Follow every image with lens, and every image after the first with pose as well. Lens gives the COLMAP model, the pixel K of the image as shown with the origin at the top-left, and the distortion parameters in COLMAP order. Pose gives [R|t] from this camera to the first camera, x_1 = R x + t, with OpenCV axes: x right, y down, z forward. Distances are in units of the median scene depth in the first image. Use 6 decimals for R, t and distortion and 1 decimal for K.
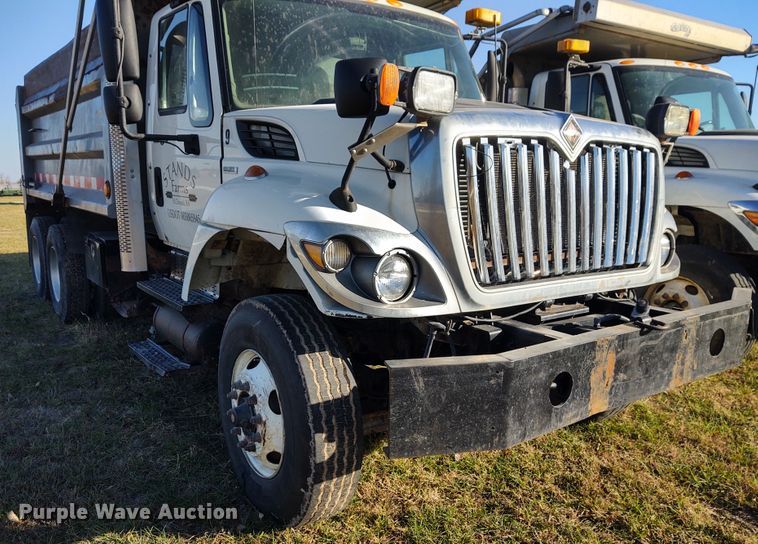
lens RADIAL K [[612.2, 0, 347.1], [0, 612.2, 305.6], [0, 0, 1]] dist [0.074614, -0.132063]
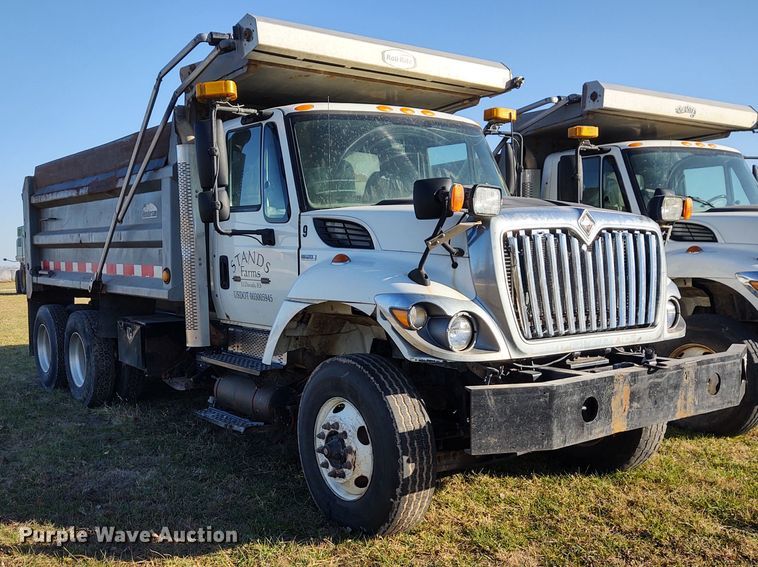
lens RADIAL K [[749.1, 0, 298.2], [0, 749.1, 338.9], [0, 0, 1]] dist [0.096383, -0.187309]
pose [[0.999511, -0.021219, -0.022959, -0.187794], [0.018926, 0.995214, -0.095871, 0.092148], [0.024884, 0.095390, 0.995129, -0.510527]]
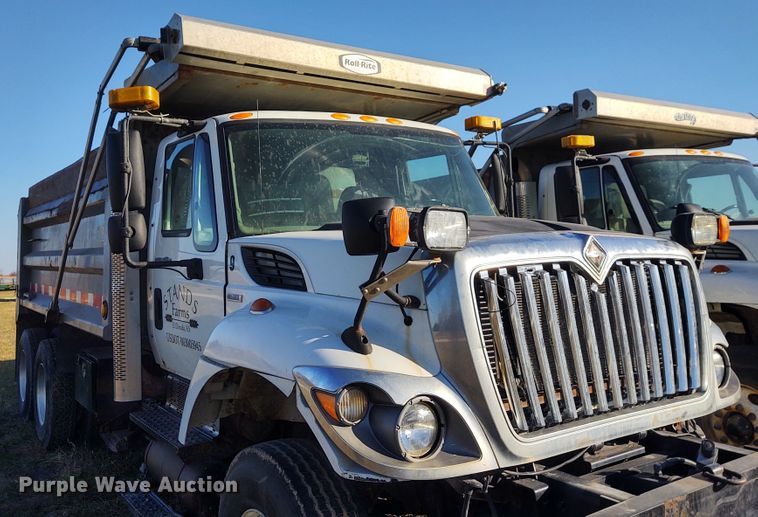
lens RADIAL K [[656.2, 0, 320.6], [0, 656.2, 200.1], [0, 0, 1]] dist [0.064603, -0.102365]
pose [[0.998139, -0.044148, -0.042054, -0.007303], [0.030160, 0.956933, -0.288738, -0.070175], [0.052990, 0.286933, 0.956484, -0.010153]]
